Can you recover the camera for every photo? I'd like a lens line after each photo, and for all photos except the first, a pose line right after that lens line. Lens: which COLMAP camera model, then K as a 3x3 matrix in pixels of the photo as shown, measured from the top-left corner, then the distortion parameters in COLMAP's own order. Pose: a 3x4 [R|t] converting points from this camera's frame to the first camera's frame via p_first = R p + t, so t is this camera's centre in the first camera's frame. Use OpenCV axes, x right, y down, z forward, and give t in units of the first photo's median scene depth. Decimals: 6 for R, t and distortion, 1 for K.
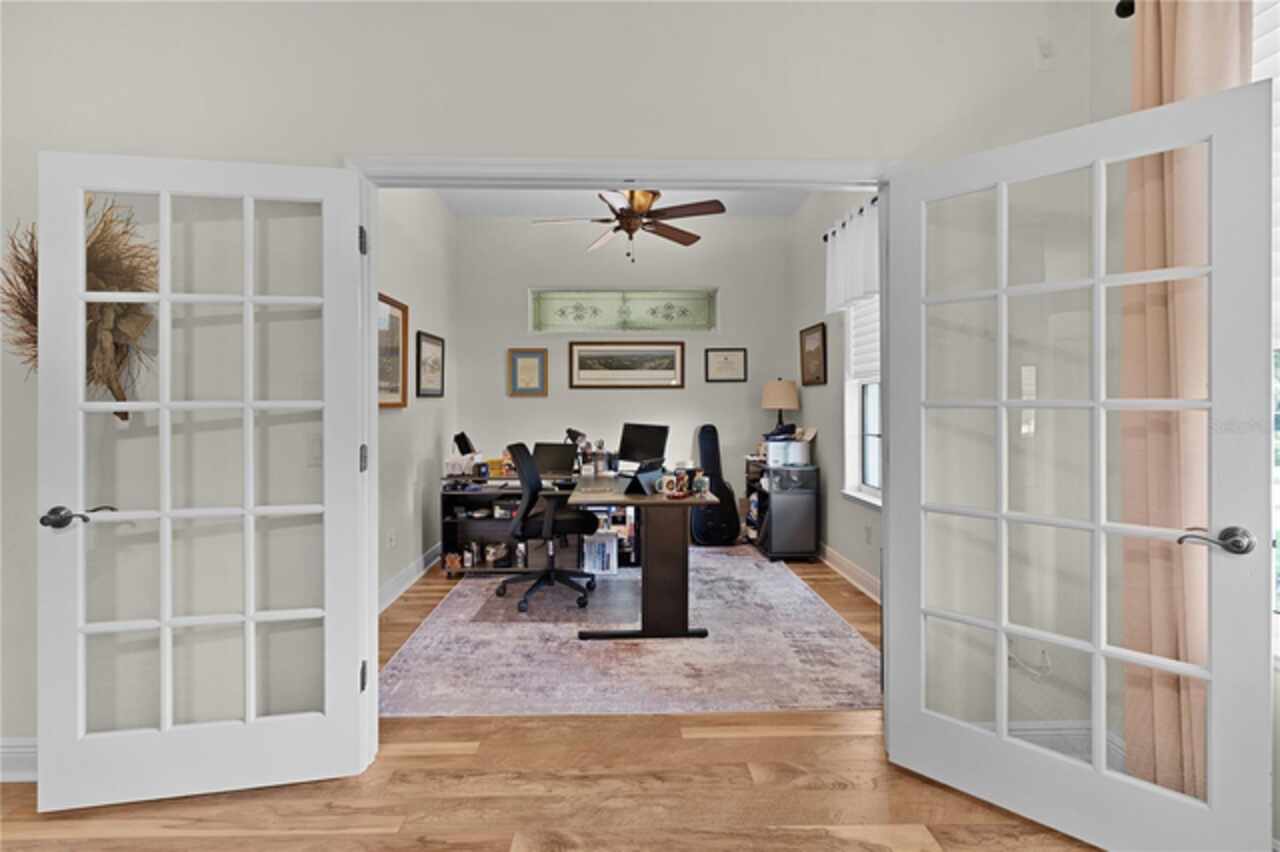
lens RADIAL K [[630.3, 0, 632.9], [0, 630.3, 411.2], [0, 0, 1]] dist [0.012024, 0.000422]
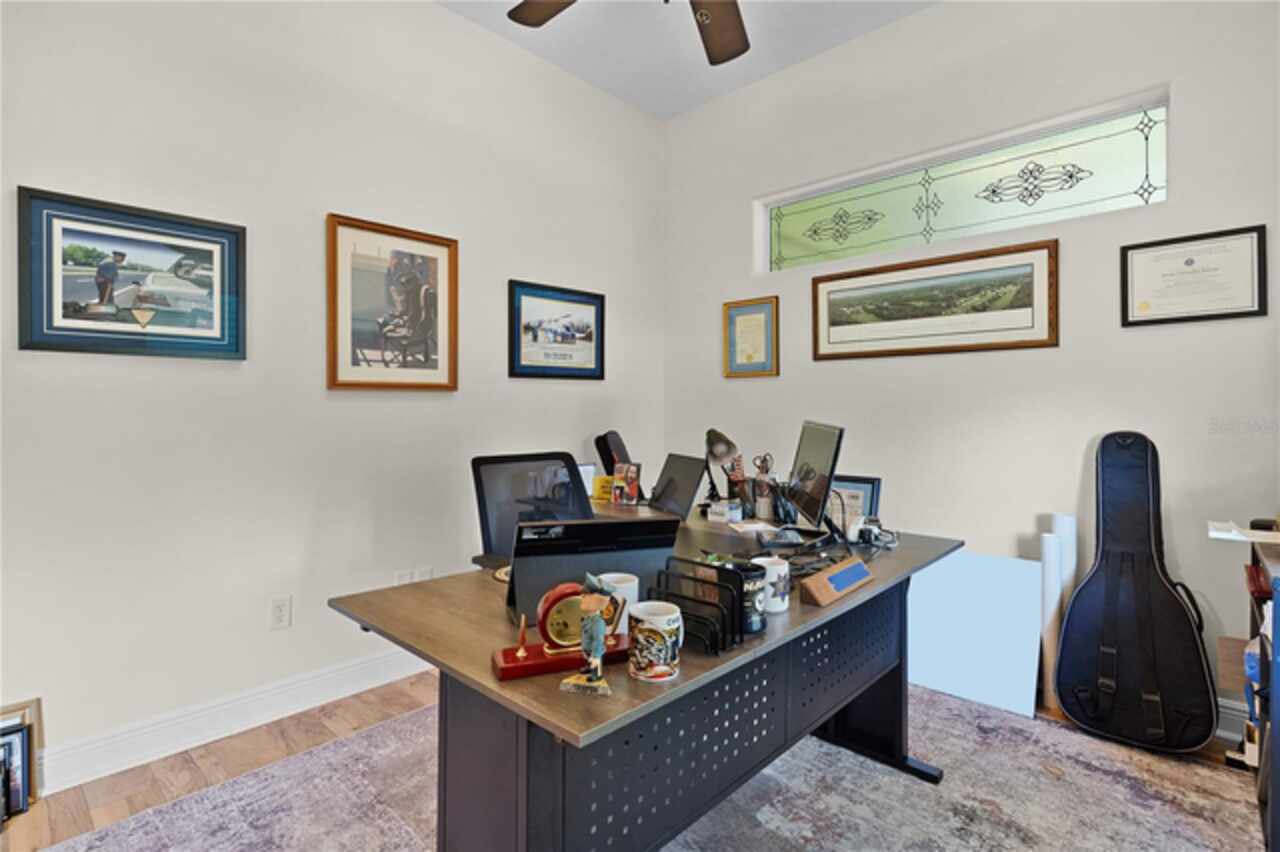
lens RADIAL K [[630.3, 0, 632.9], [0, 630.3, 411.2], [0, 0, 1]] dist [0.012024, 0.000422]
pose [[0.702720, 0.002490, -0.711462, 0.188231], [-0.008495, 0.999952, -0.004891, 0.013112], [0.711416, 0.009481, 0.702707, 0.490271]]
